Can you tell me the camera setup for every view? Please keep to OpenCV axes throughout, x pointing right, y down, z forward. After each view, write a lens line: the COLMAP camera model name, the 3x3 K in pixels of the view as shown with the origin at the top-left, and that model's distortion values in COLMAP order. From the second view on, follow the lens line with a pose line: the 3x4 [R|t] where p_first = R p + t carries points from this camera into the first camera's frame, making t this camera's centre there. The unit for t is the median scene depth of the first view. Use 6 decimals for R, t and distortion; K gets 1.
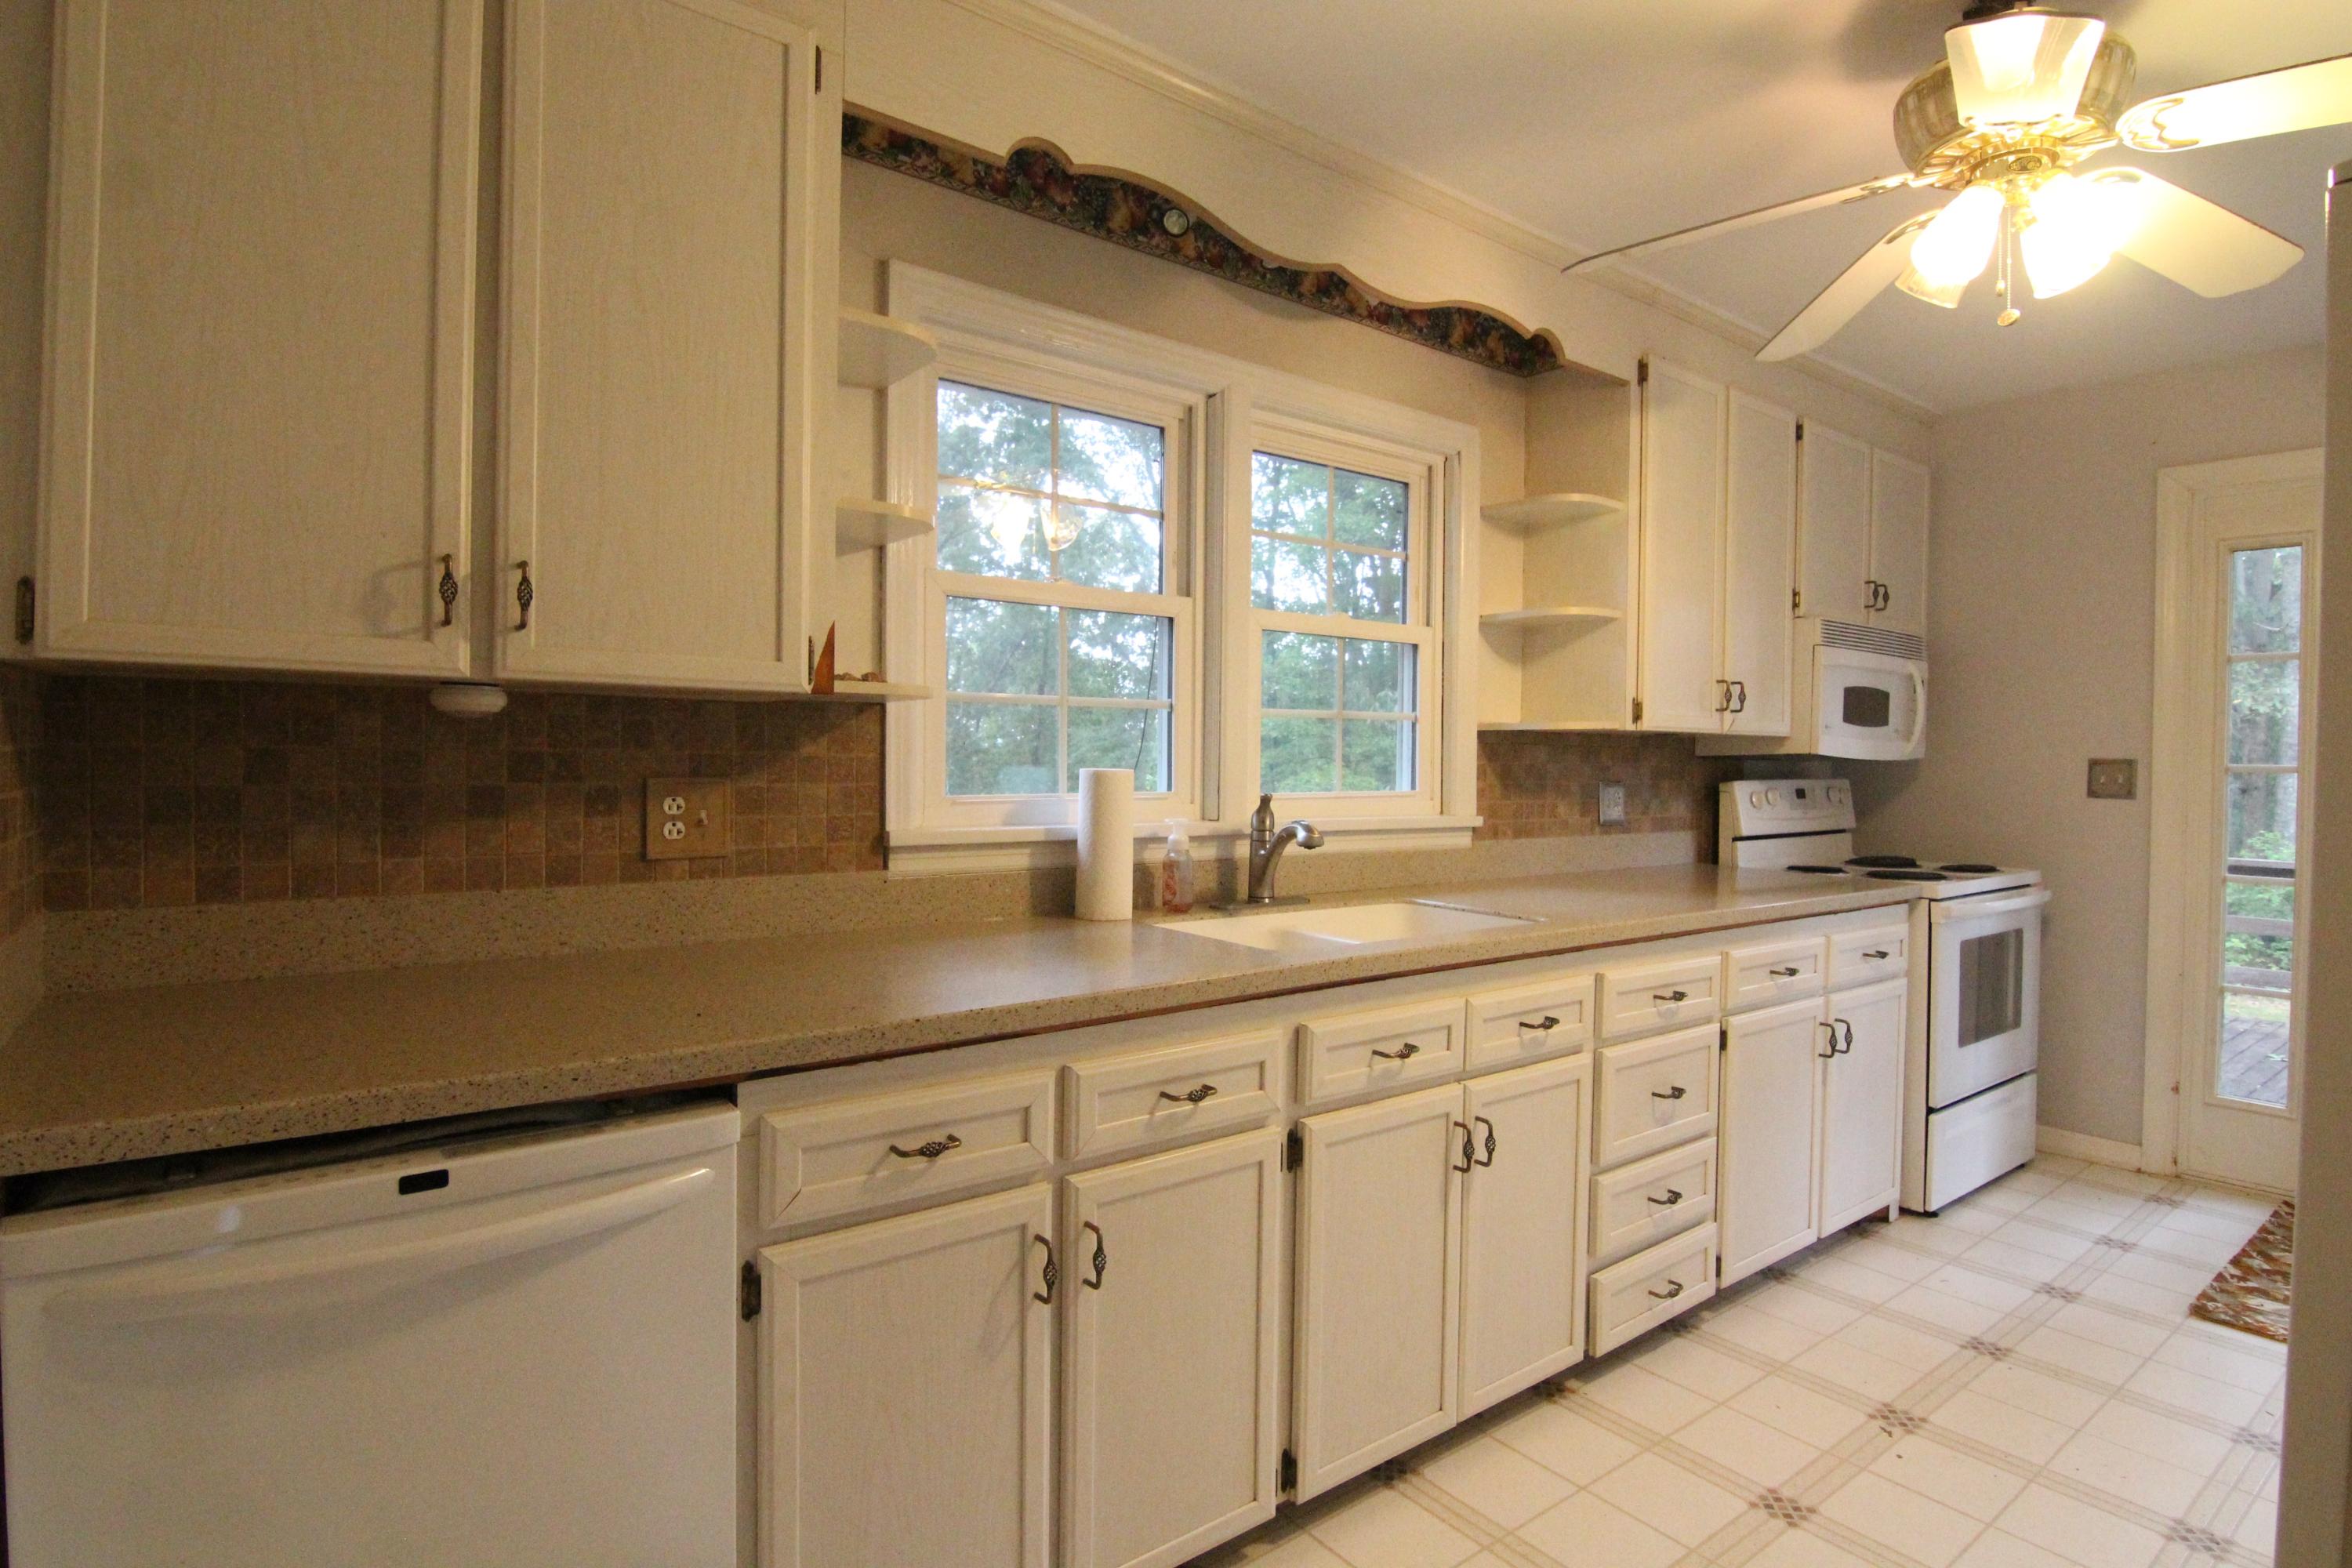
lens RADIAL K [[1191.6, 0, 1174.4], [0, 1191.6, 768.3], [0, 0, 1]] dist [-0.003379, -0.014790]
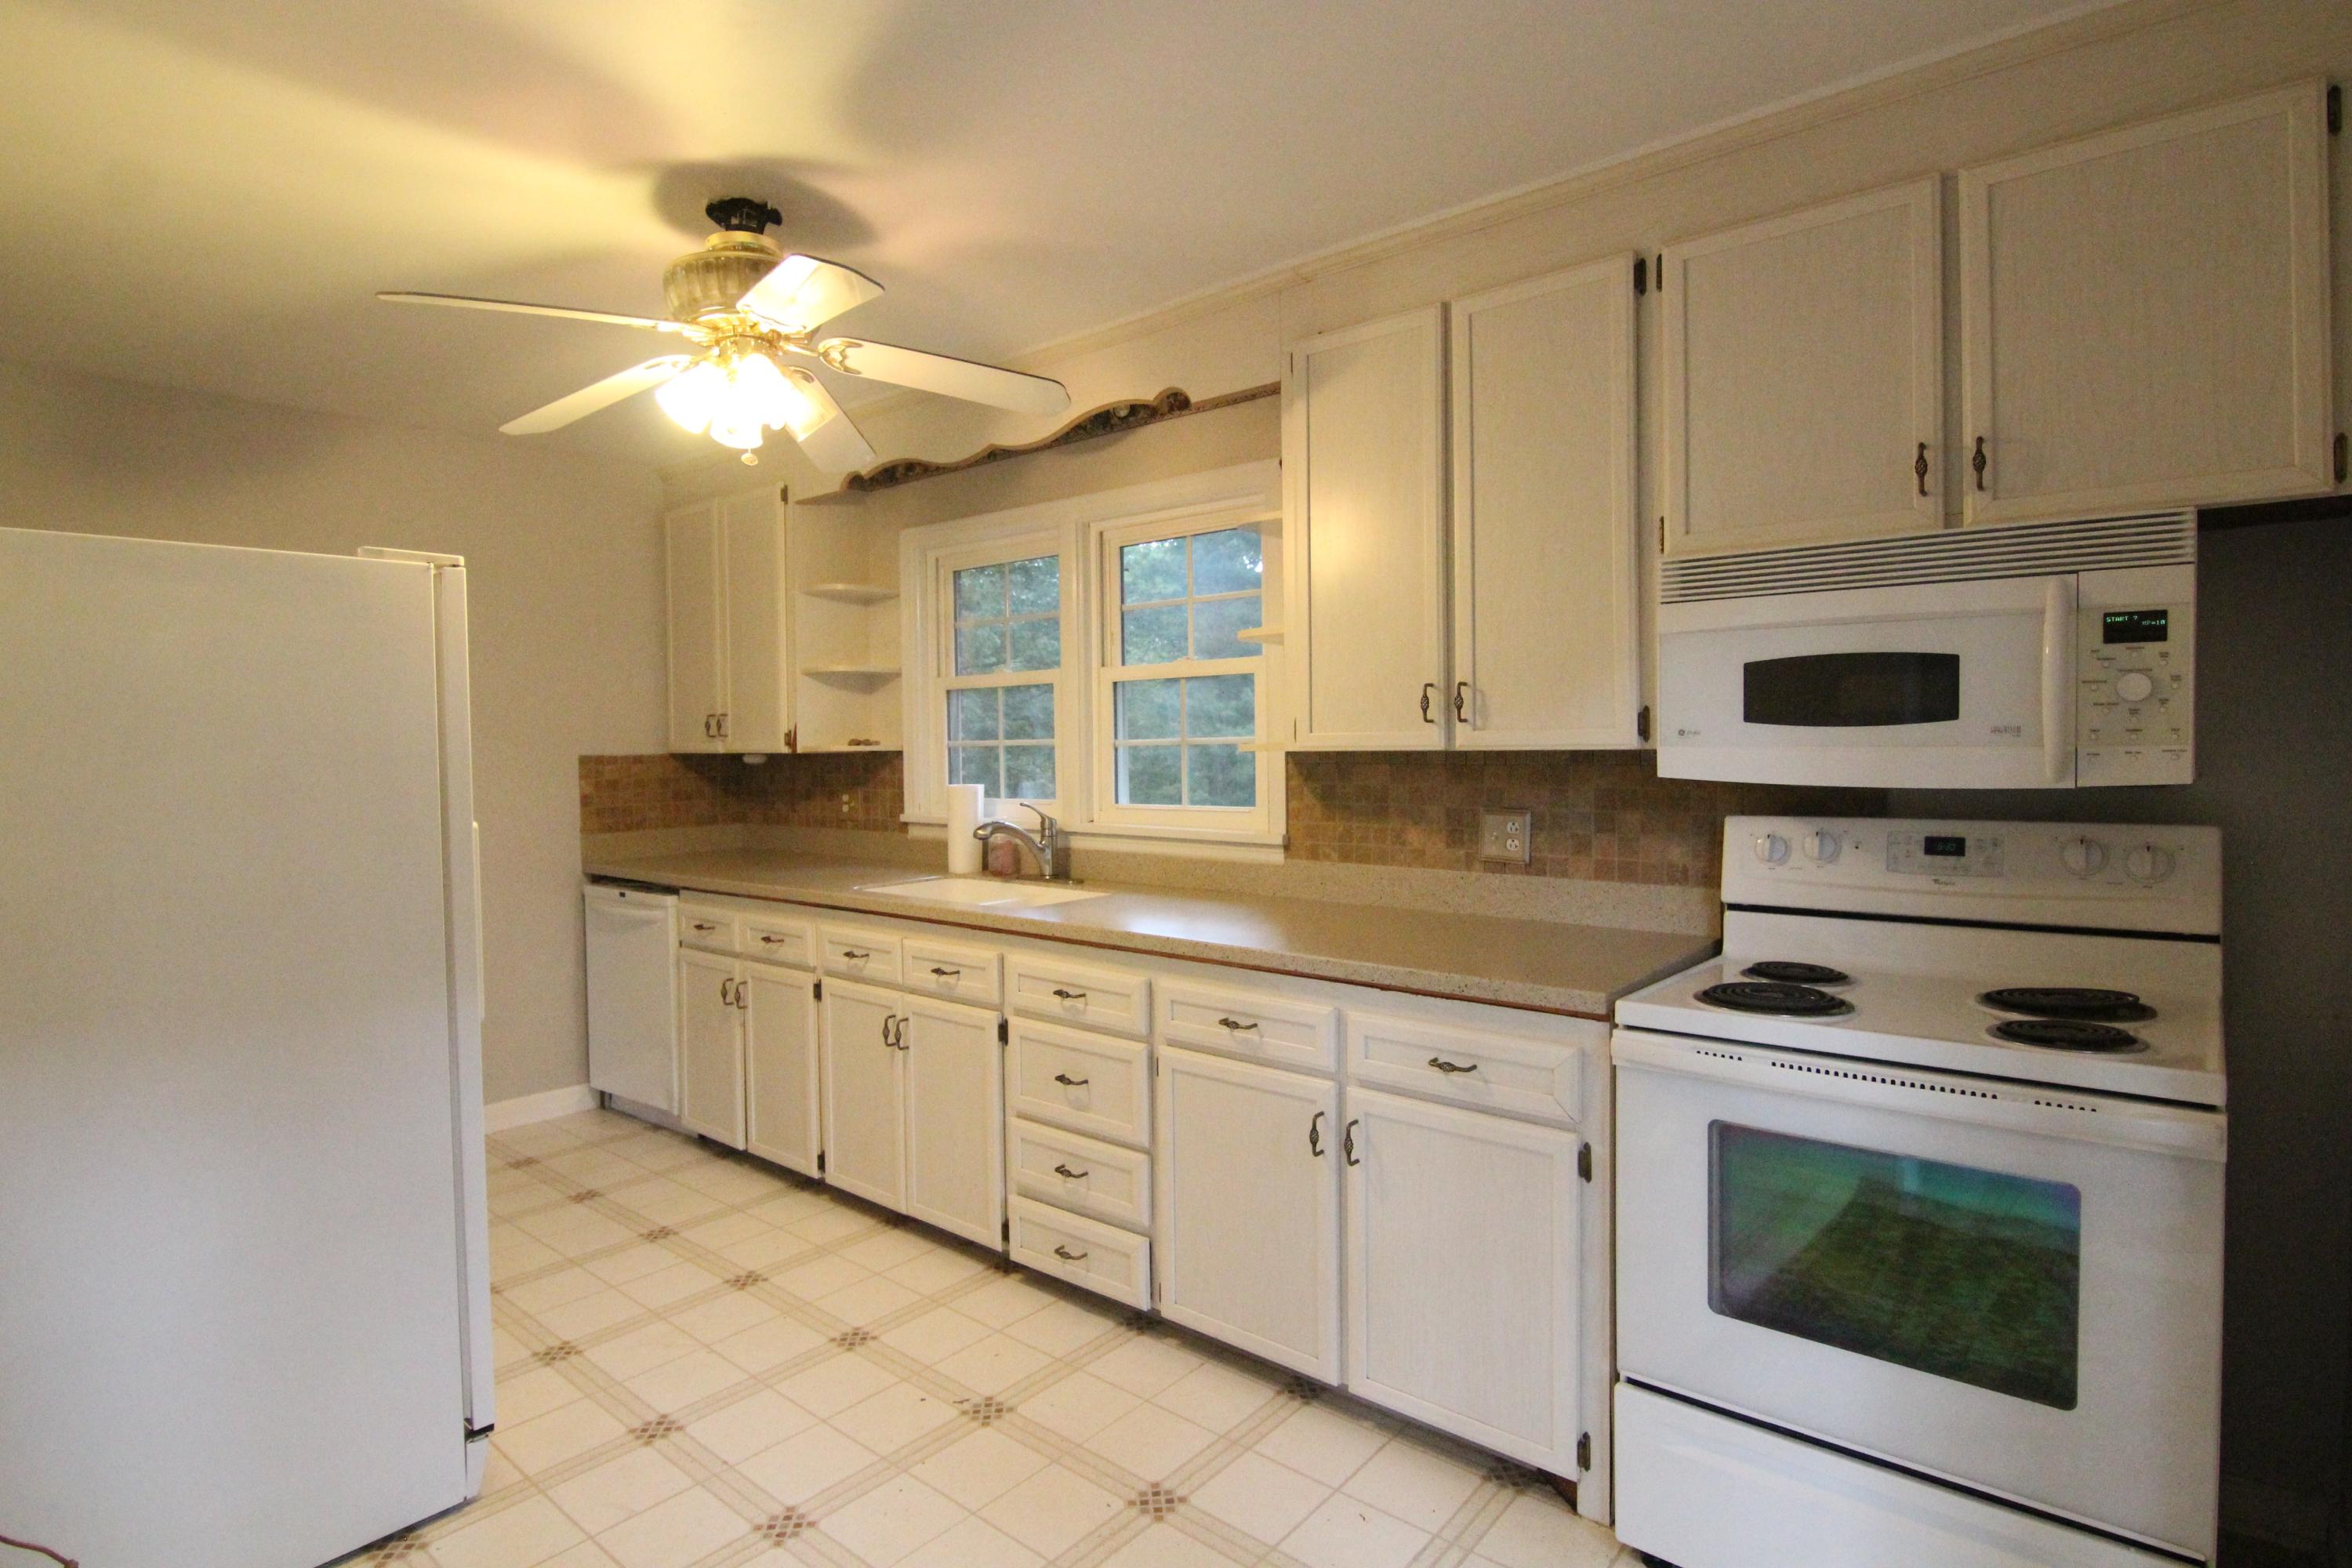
lens RADIAL K [[1191.6, 0, 1174.4], [0, 1191.6, 768.3], [0, 0, 1]] dist [-0.003379, -0.014790]
pose [[0.216841, 0.006188, -0.976187, 1.215578], [0.004552, 0.999963, 0.007350, -0.024882], [0.976196, -0.006038, 0.216805, 0.672874]]
